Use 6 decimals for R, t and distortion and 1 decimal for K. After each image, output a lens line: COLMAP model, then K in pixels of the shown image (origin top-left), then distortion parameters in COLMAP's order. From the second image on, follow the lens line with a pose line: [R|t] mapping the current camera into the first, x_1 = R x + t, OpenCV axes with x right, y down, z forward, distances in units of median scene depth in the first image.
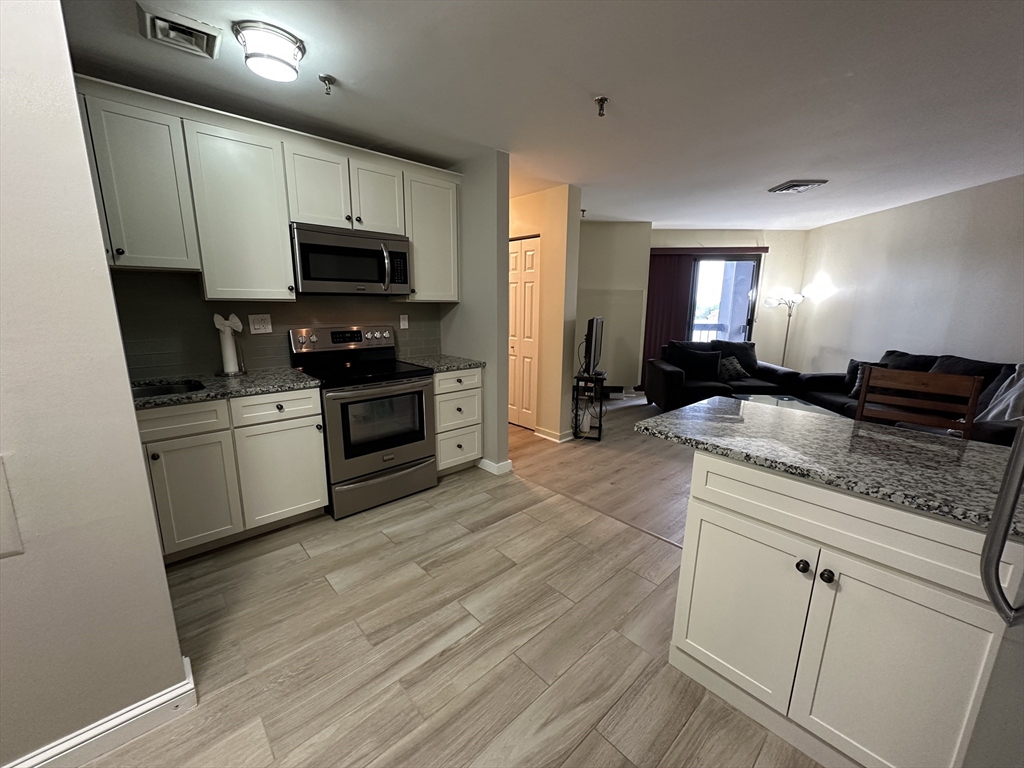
lens RADIAL K [[407.8, 0, 512.0], [0, 407.8, 384.0], [0, 0, 1]] dist [-0.001754, 0.000045]
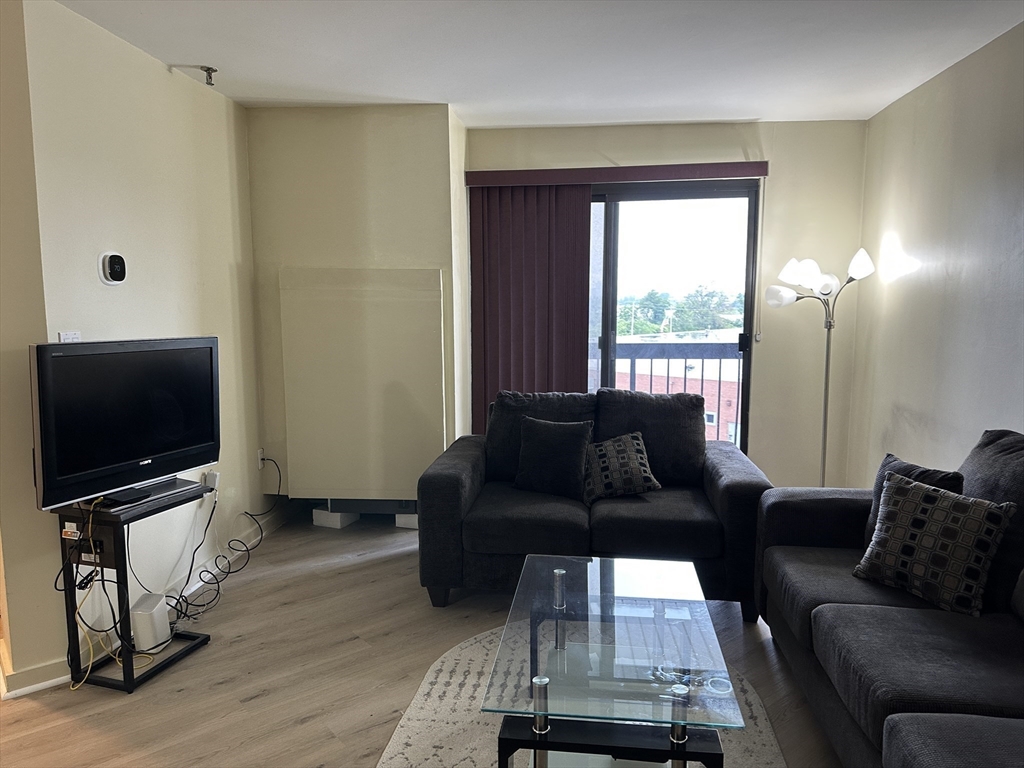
lens RADIAL K [[715.9, 0, 517.8], [0, 715.9, 388.2], [0, 0, 1]] dist [0.059438, -0.067877]
pose [[0.998604, -0.003431, -0.052705, 0.559597], [-0.000465, 0.997279, -0.073716, -0.071920], [0.052814, 0.073637, 0.995886, 0.369798]]
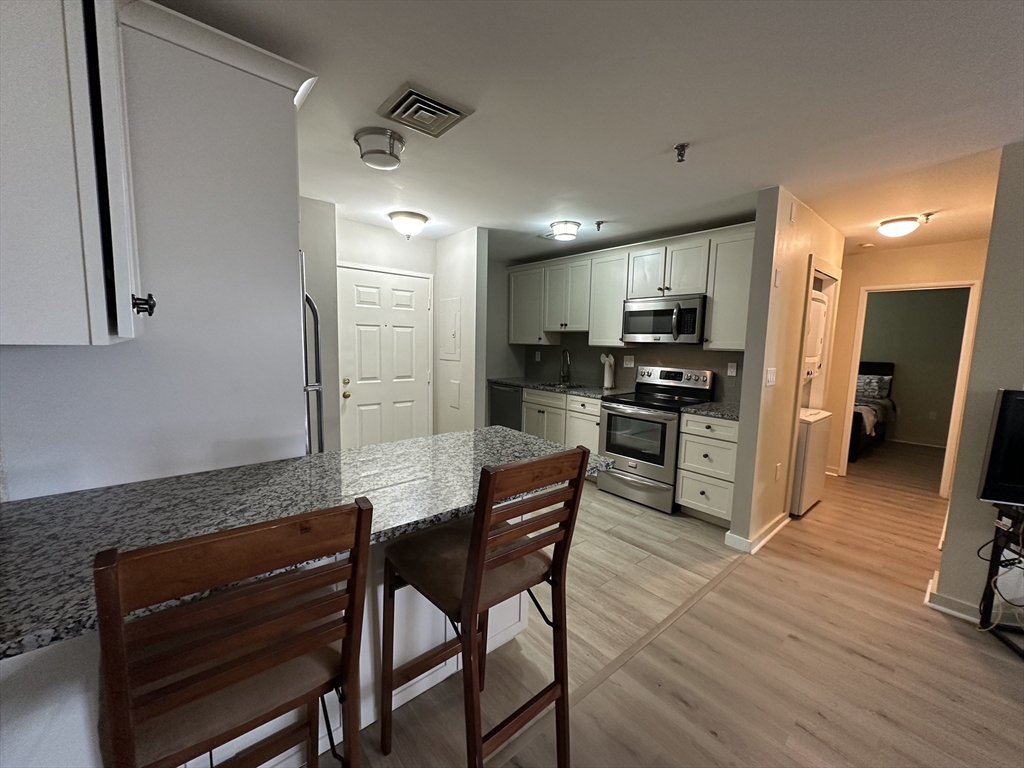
lens RADIAL K [[407.8, 0, 512.0], [0, 407.8, 384.0], [0, 0, 1]] dist [-0.001754, 0.000045]
pose [[-0.031417, 0.095060, -0.994976, 0.627995], [-0.223613, 0.969566, 0.099693, -0.074086], [0.974171, 0.225622, -0.009204, 0.367997]]
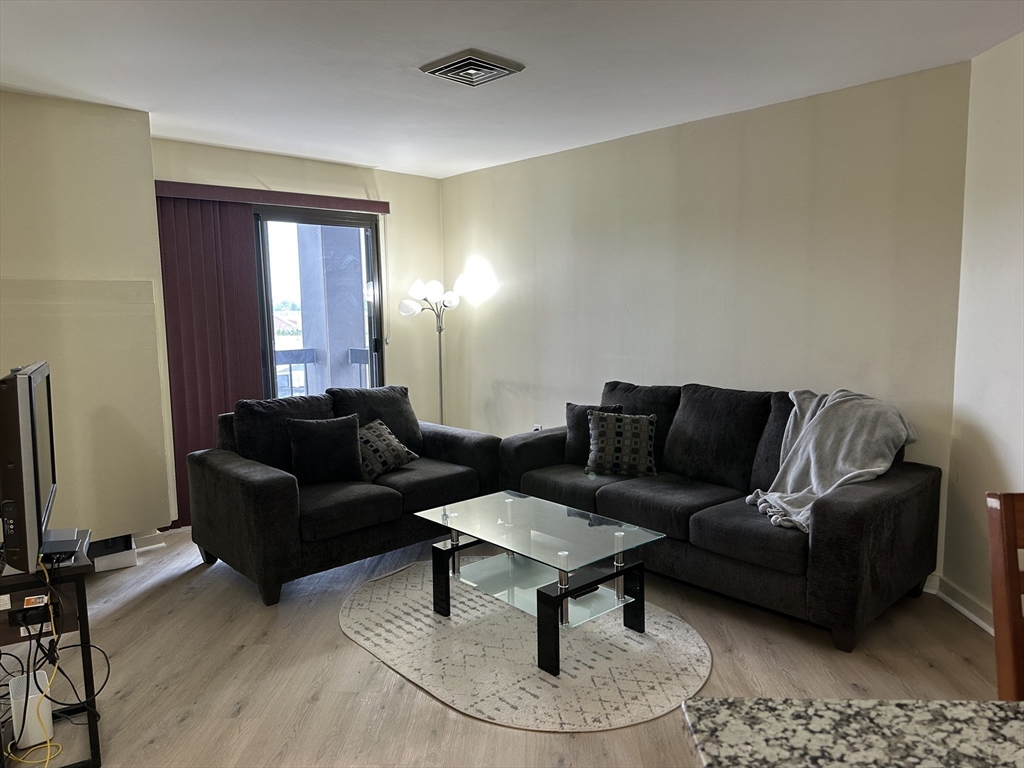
lens RADIAL K [[715.9, 0, 517.8], [0, 715.9, 388.2], [0, 0, 1]] dist [0.059438, -0.067877]
pose [[0.689686, -0.102671, 0.716793, 0.070532], [0.162793, 0.986541, -0.015328, -0.078588], [-0.705572, 0.127260, 0.697118, 0.355682]]
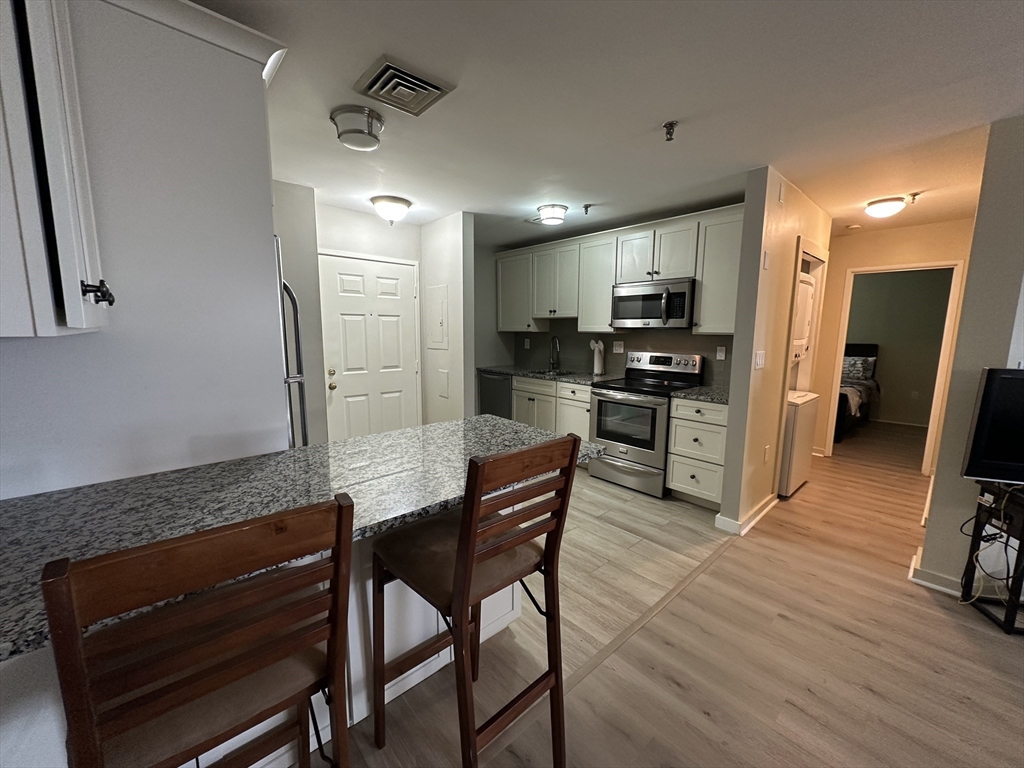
lens RADIAL K [[407.8, 0, 512.0], [0, 407.8, 384.0], [0, 0, 1]] dist [-0.001754, 0.000045]
pose [[-0.005484, 0.124292, -0.992230, 0.619561], [-0.207844, 0.970434, 0.122711, -0.073025], [0.978147, 0.206902, 0.020512, 0.369524]]
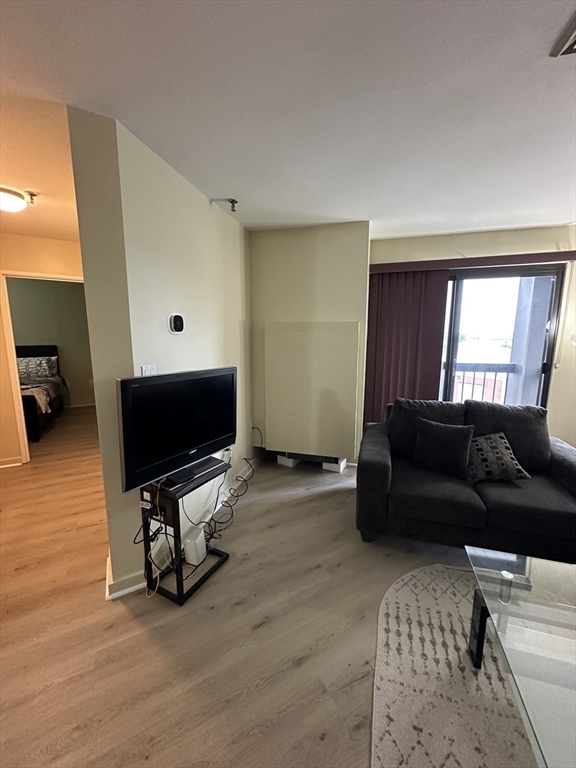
lens RADIAL K [[305.9, 0, 288.9], [0, 305.9, 382.1], [0, 0, 1]] dist [-0.001754, 0.000045]
pose [[0.973769, 0.028175, -0.225789, 0.416775], [-0.038243, 0.998454, -0.040339, -0.133831], [0.224303, 0.047916, 0.973341, 0.612436]]
